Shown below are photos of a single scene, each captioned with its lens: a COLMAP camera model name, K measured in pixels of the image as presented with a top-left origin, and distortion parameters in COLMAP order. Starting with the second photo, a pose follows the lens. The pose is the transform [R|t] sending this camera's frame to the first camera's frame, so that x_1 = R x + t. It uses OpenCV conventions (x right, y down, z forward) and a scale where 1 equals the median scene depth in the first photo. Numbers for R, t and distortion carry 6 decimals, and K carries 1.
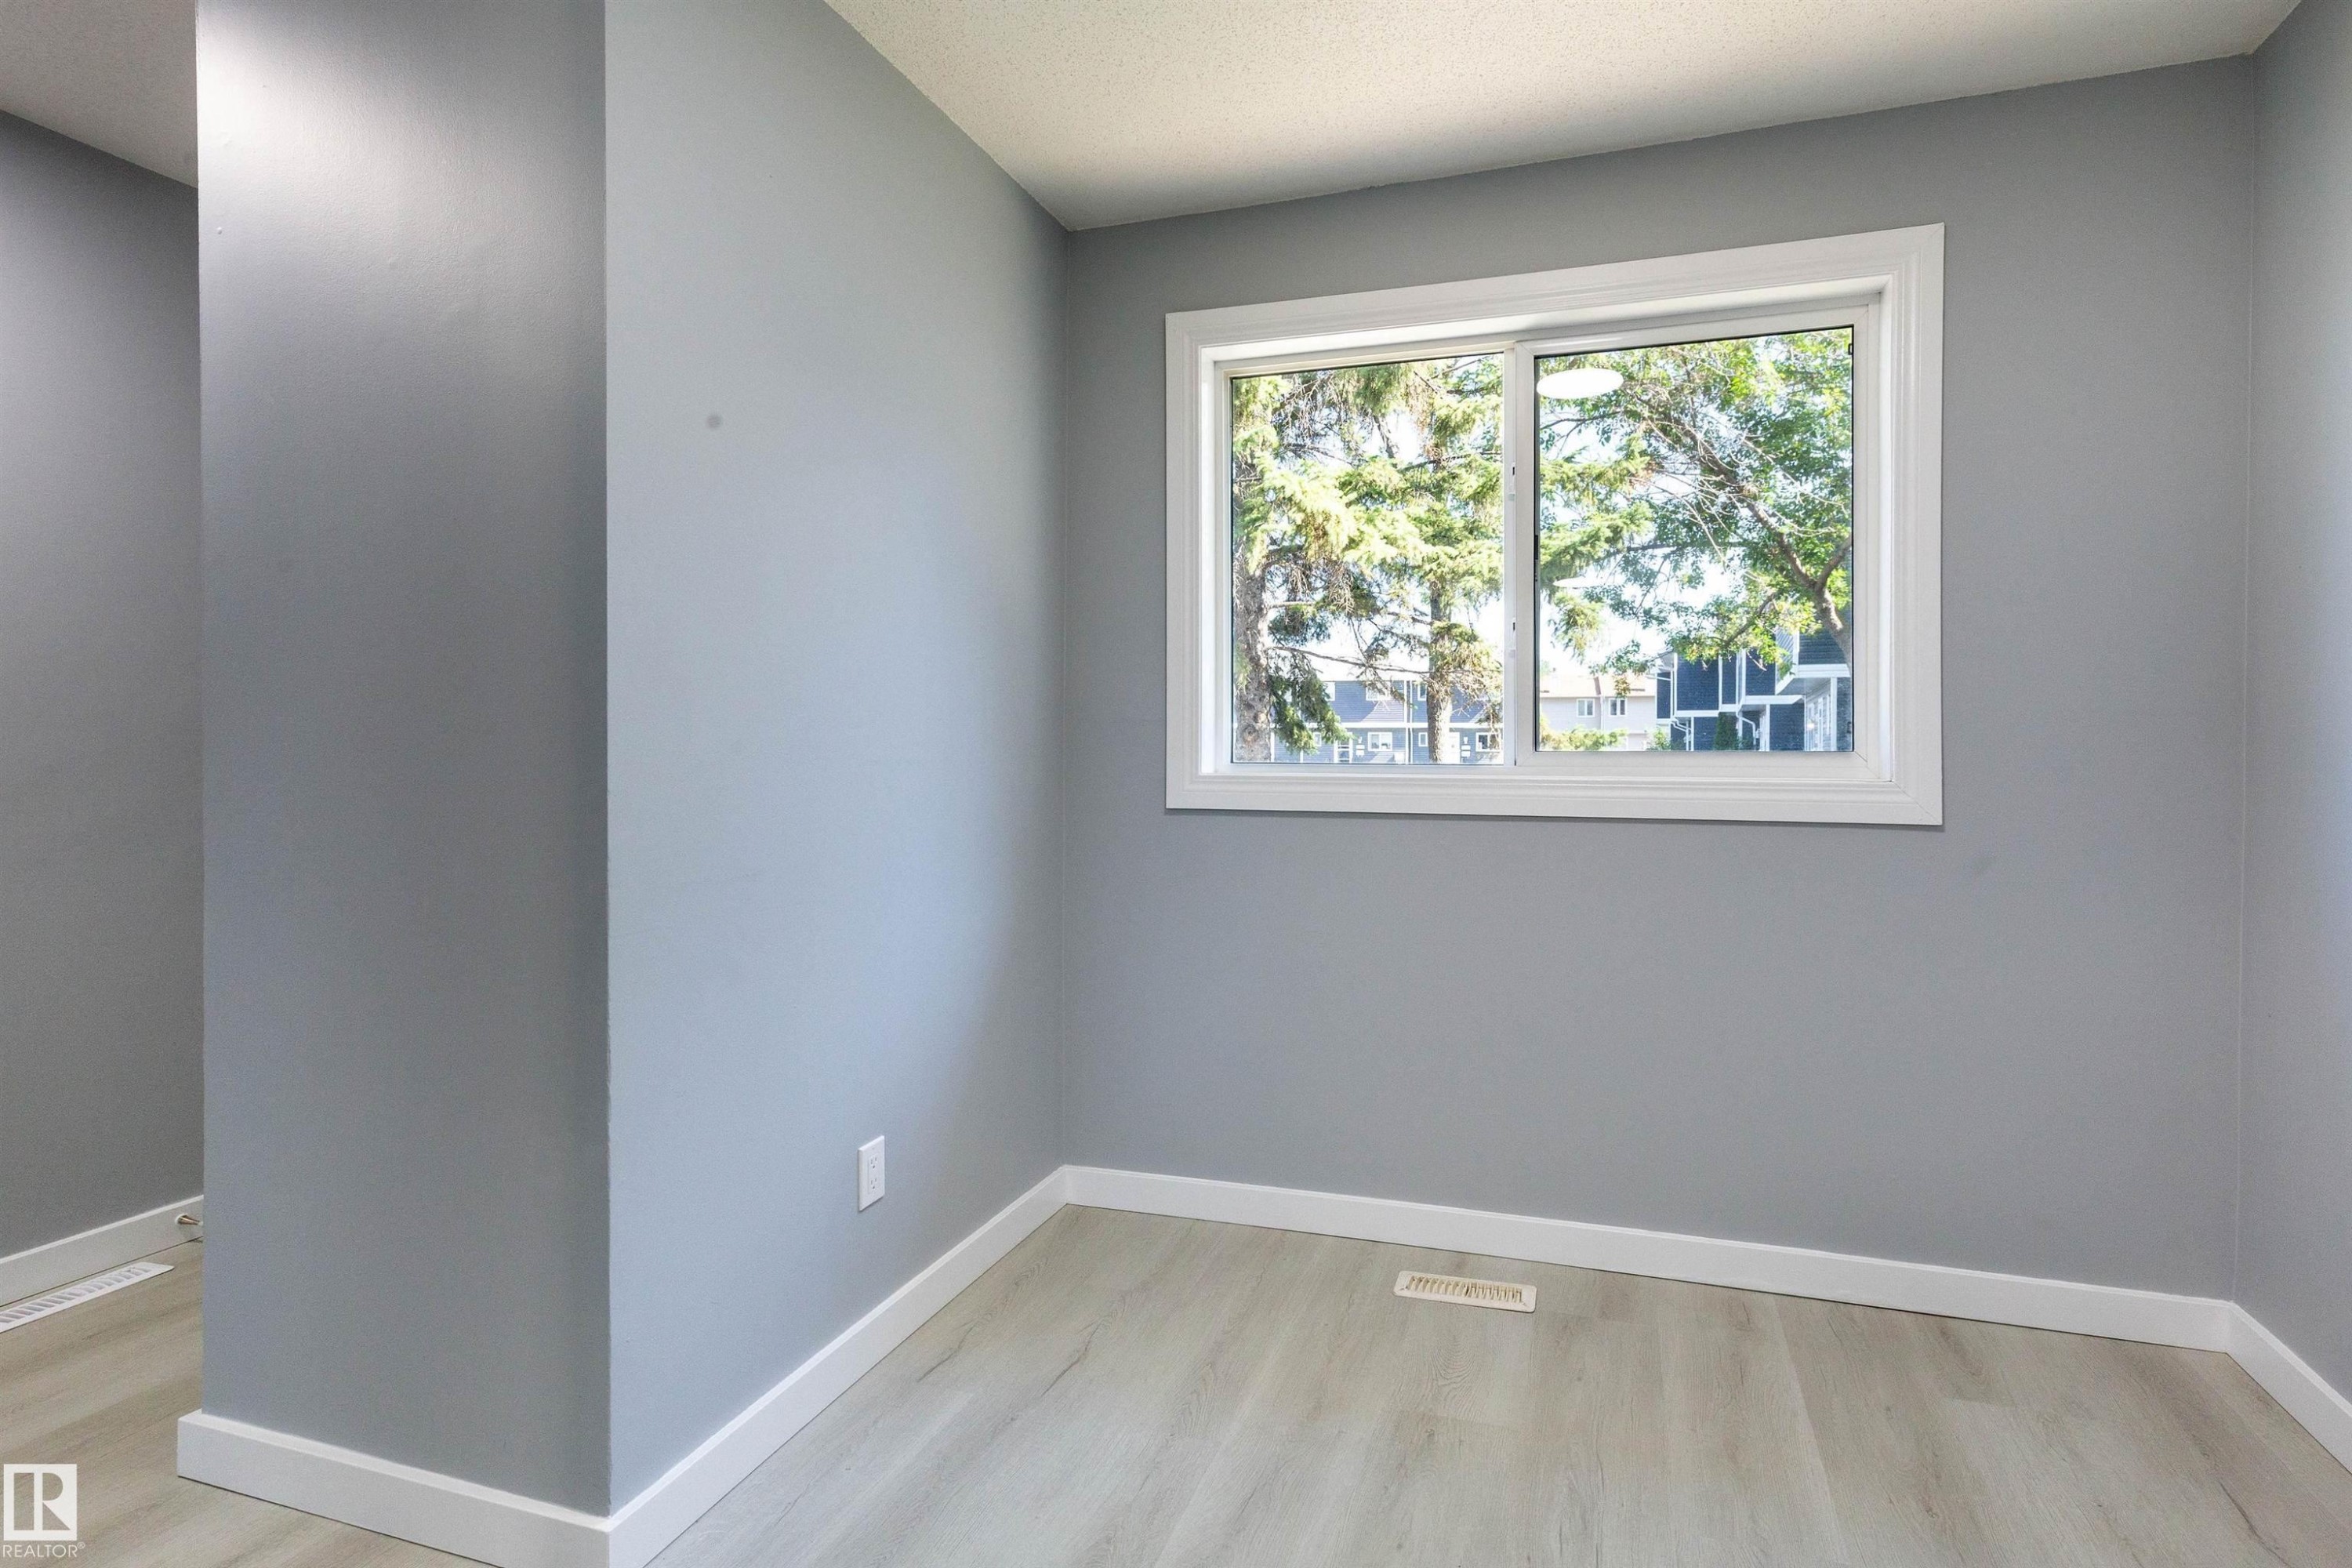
lens RADIAL K [[1013.8, 0, 1171.9], [0, 1013.8, 758.5], [0, 0, 1]] dist [0.000691, 0.000057]
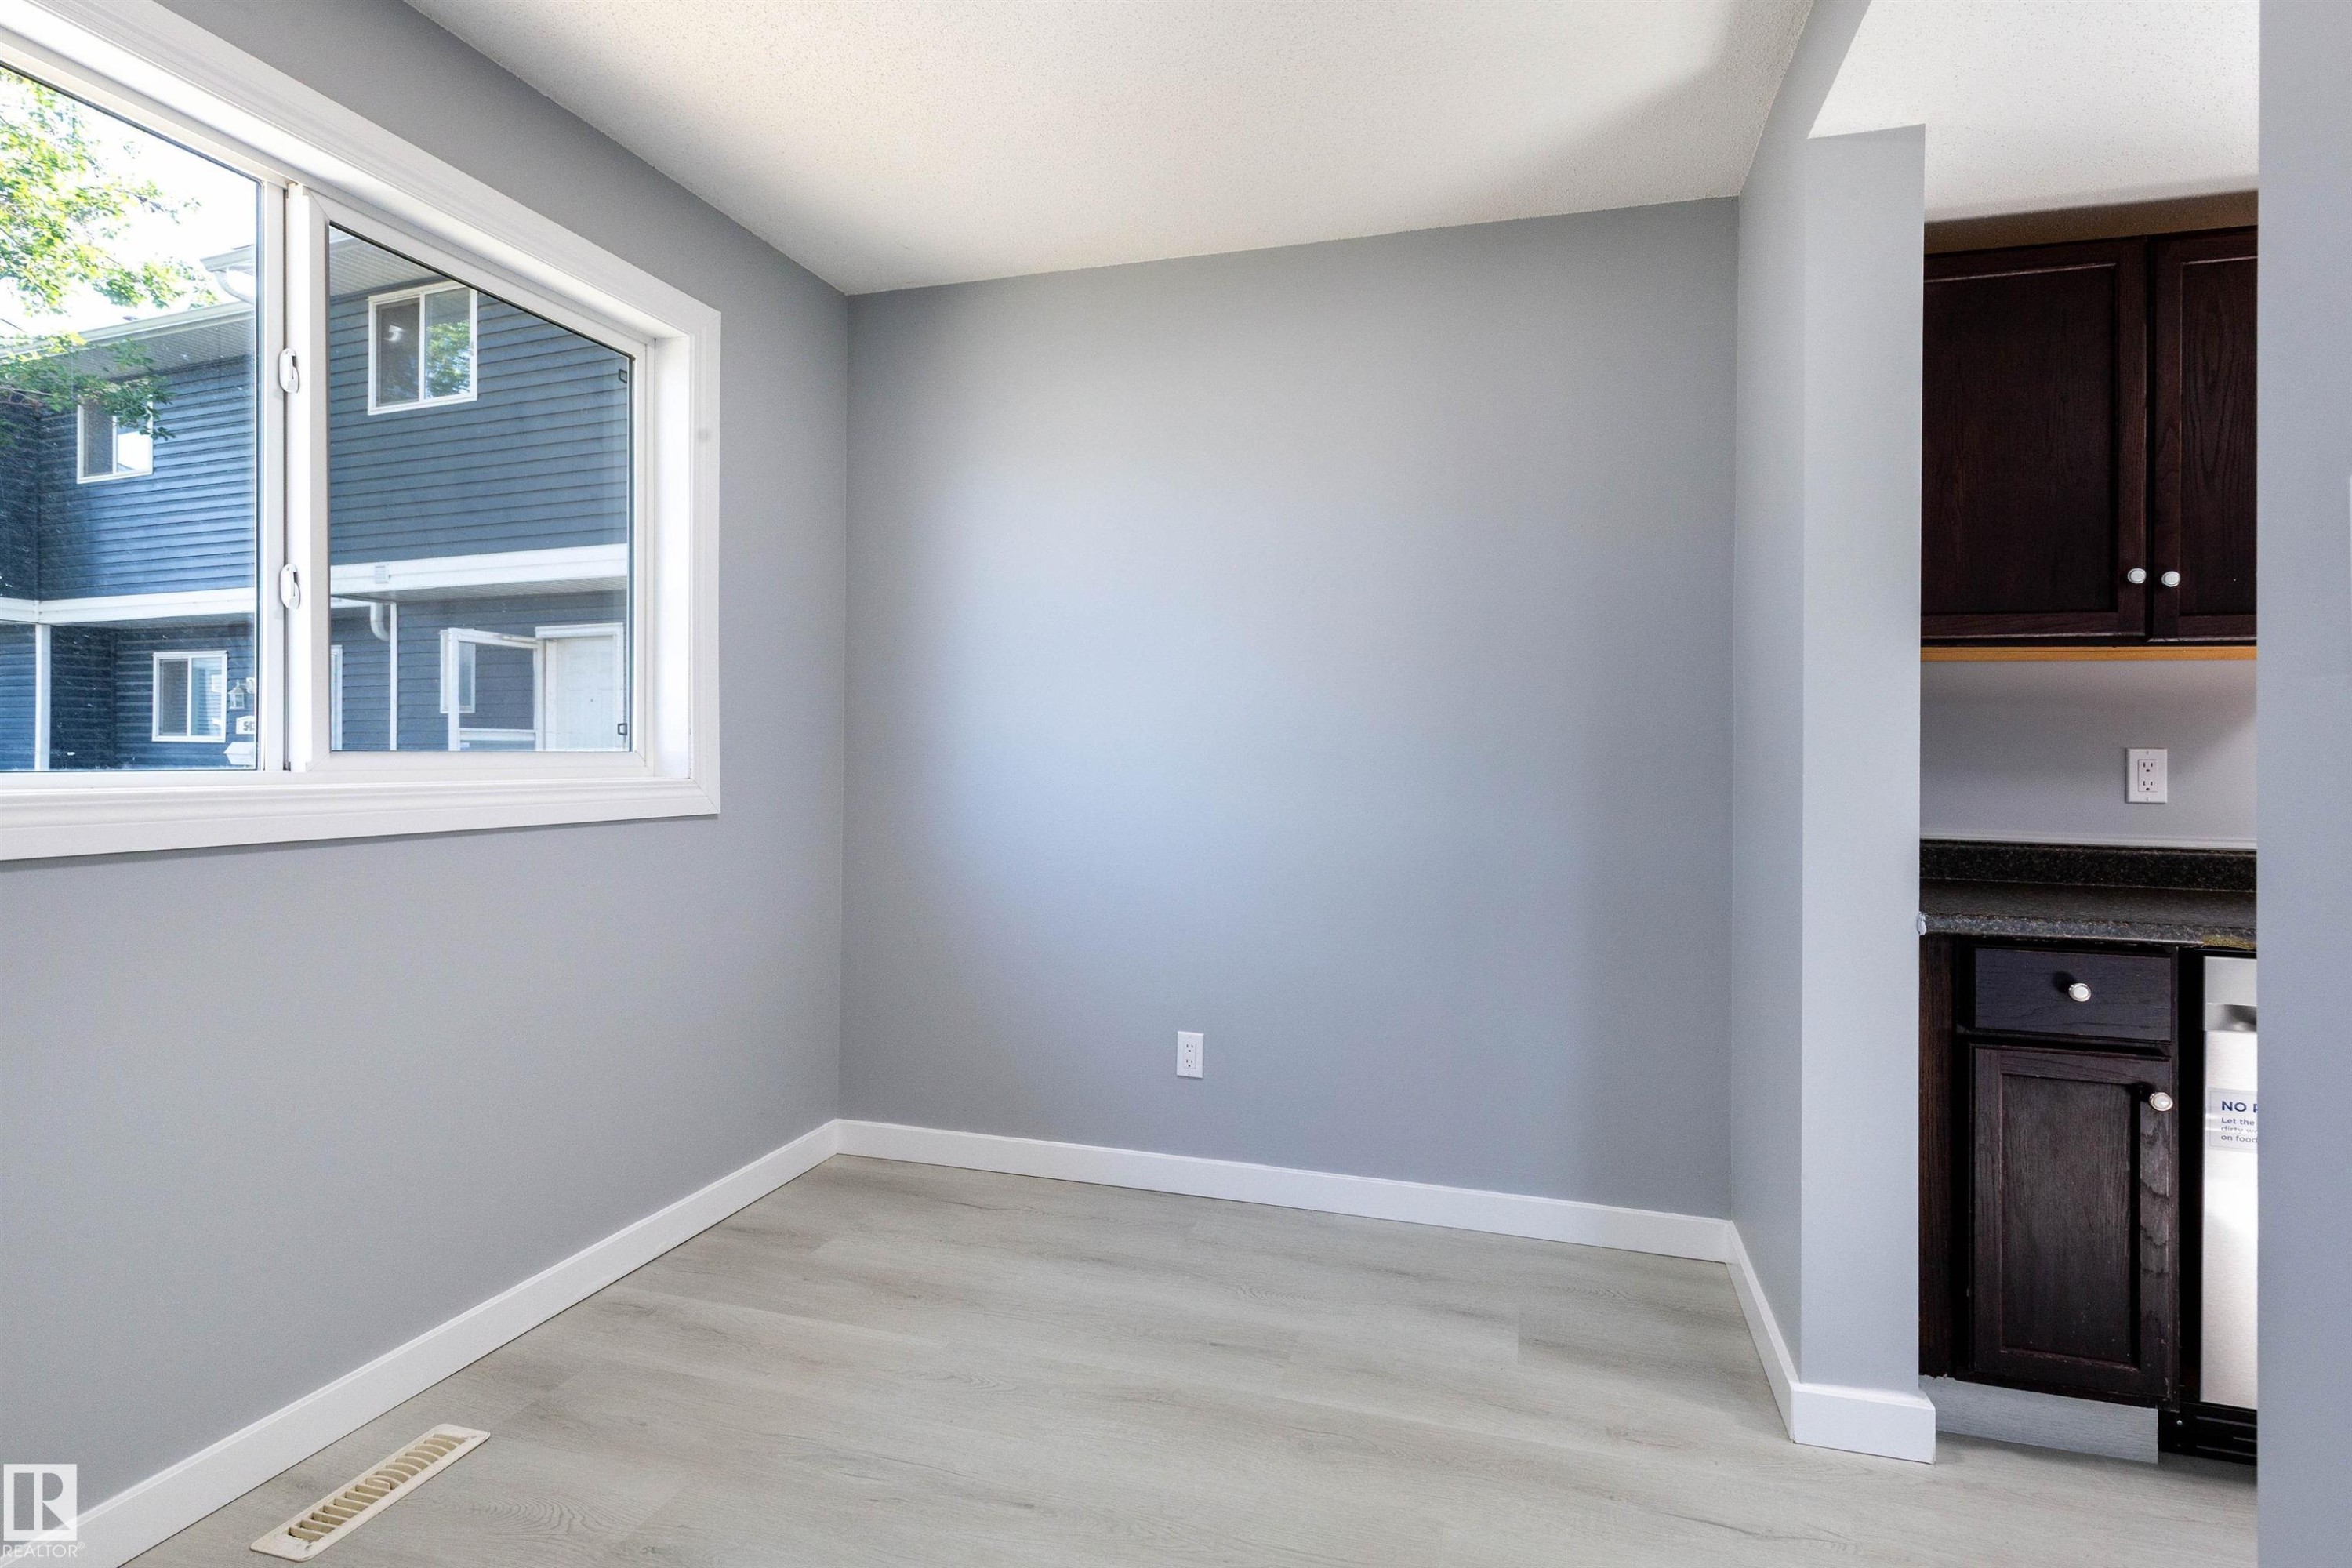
lens RADIAL K [[1091.9, 0, 1196.3], [0, 1091.9, 764.7], [0, 0, 1]] dist [0.010174, -0.001689]
pose [[0.011767, -0.008420, 0.999895, -0.579346], [0.005205, 0.999952, 0.008359, -0.000790], [-0.999917, 0.005106, 0.011811, 0.460877]]
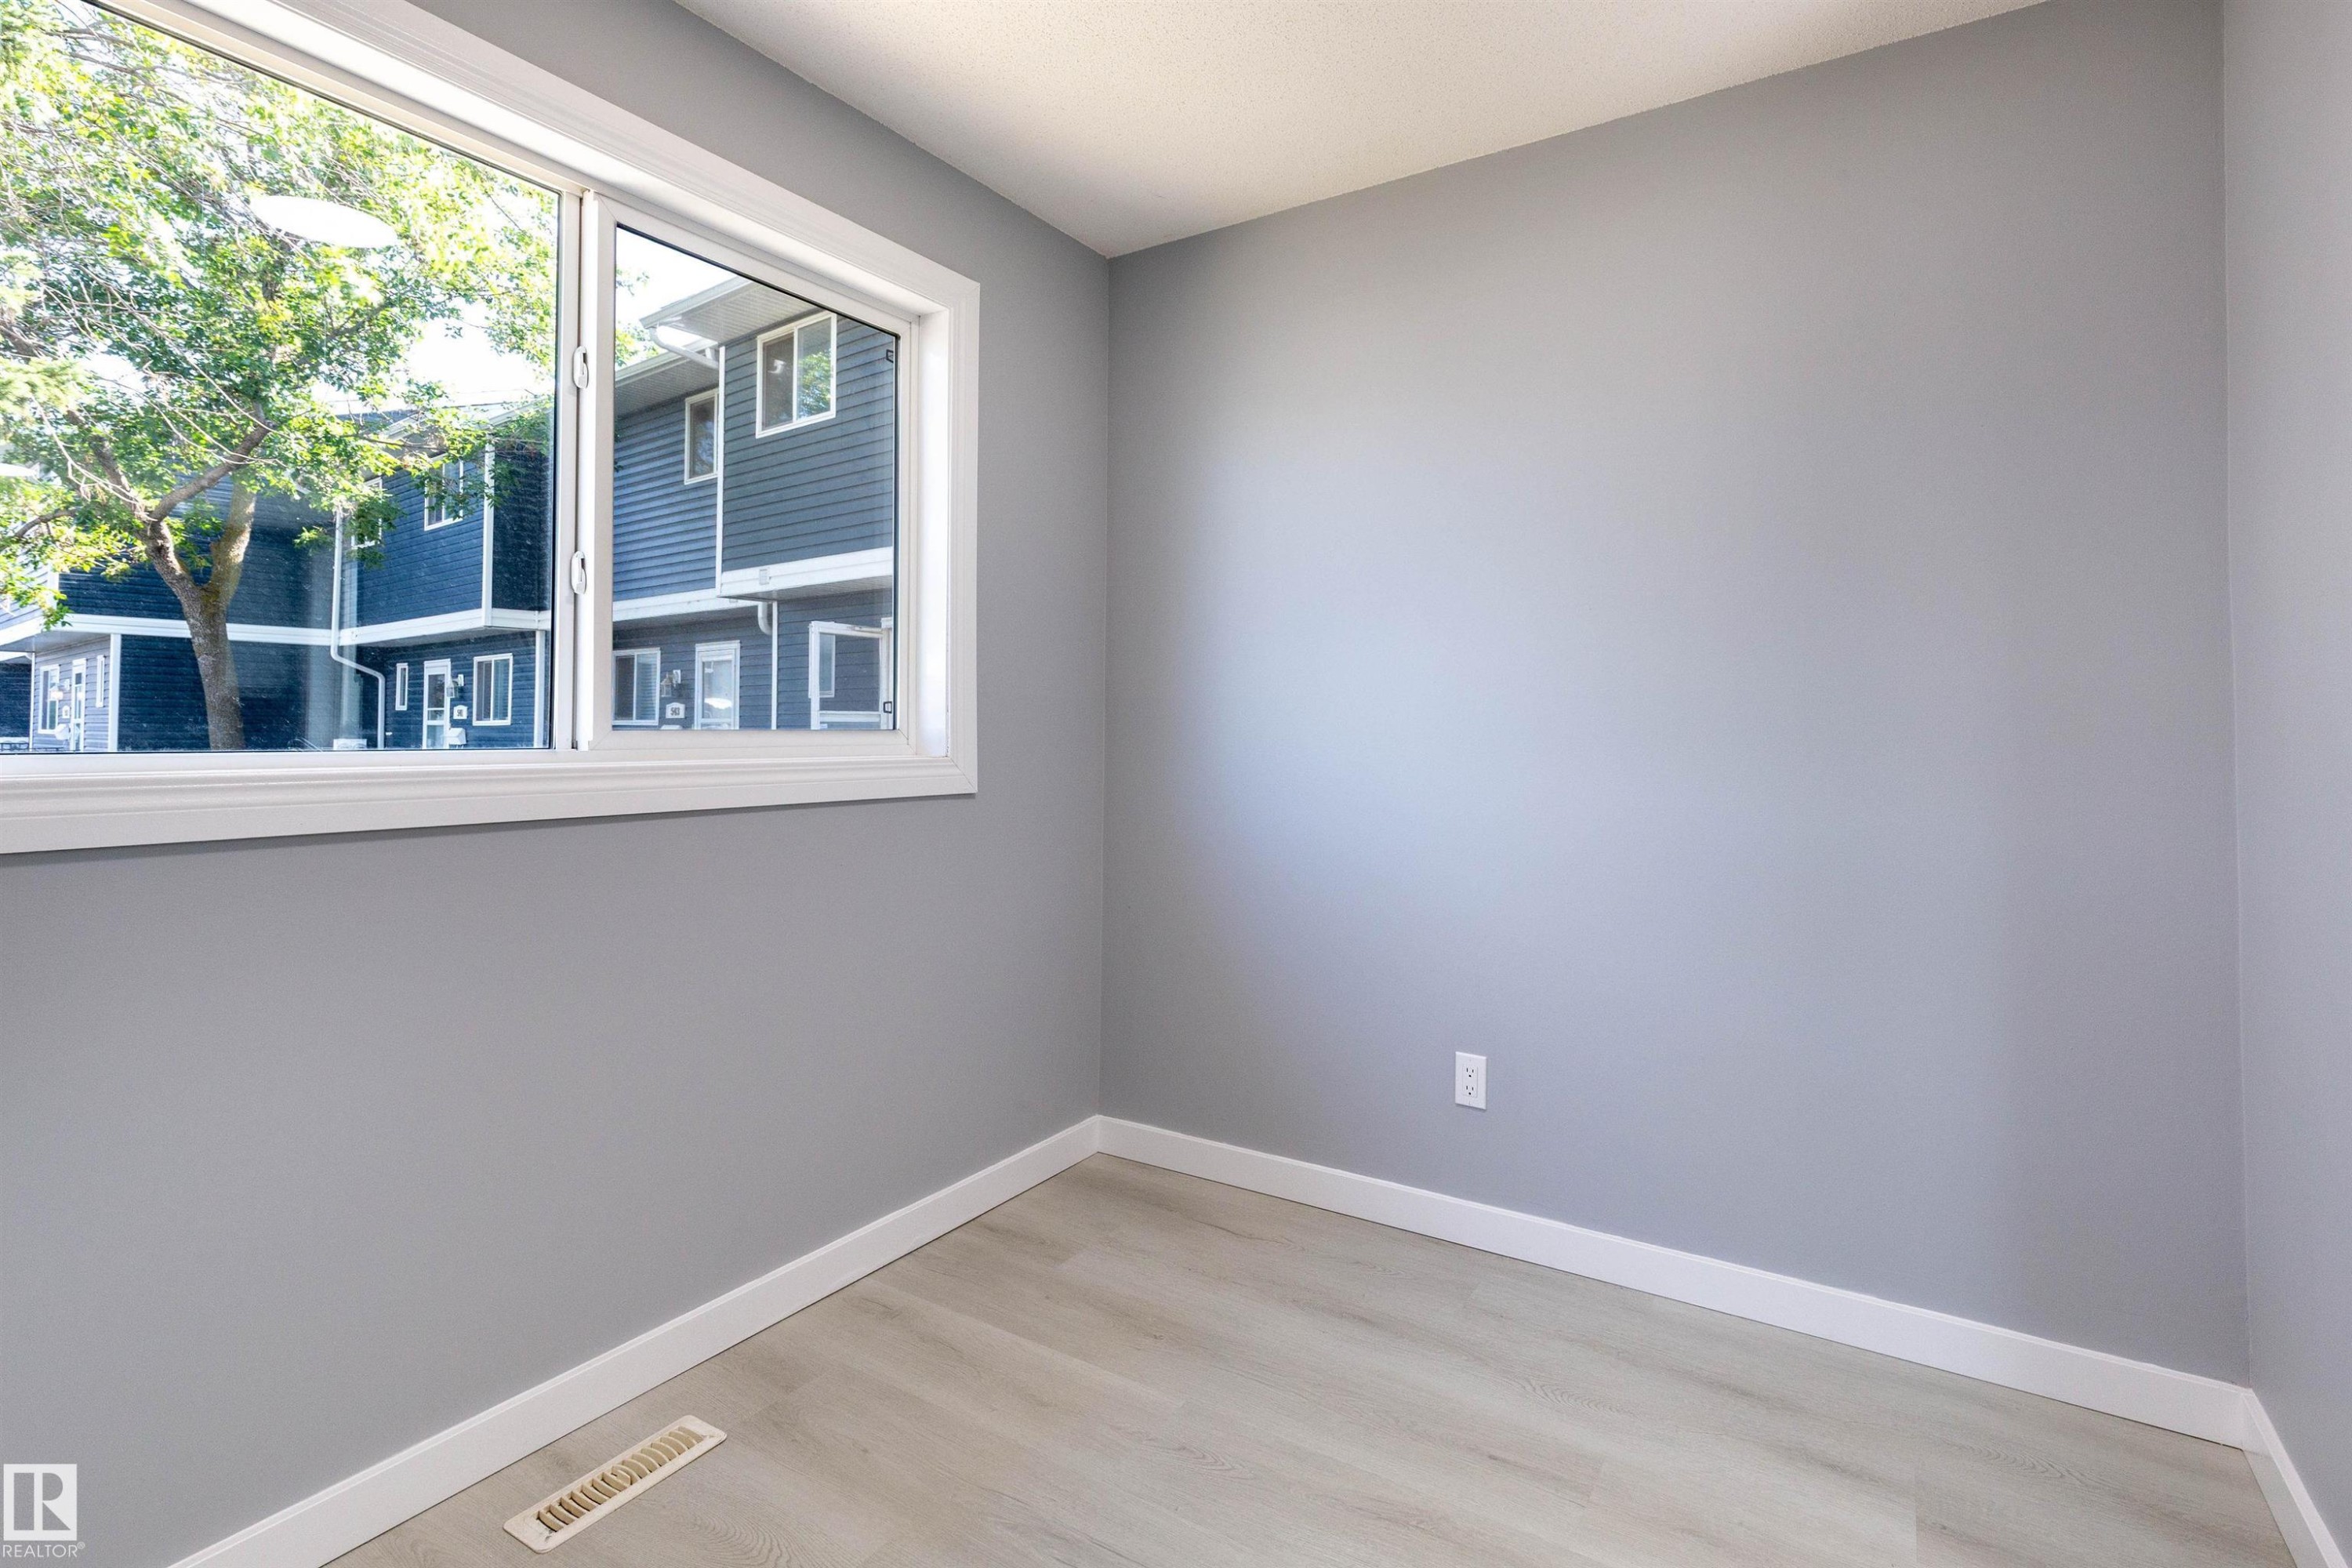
lens RADIAL K [[1091.9, 0, 1238.7], [0, 1091.9, 714.0], [0, 0, 1]] dist [0.010174, -0.001689]
pose [[0.248956, 0.016030, 0.968382, -0.424533], [0.009857, 0.999769, -0.019084, 0.001074], [-0.968465, 0.014296, 0.248741, 0.431586]]
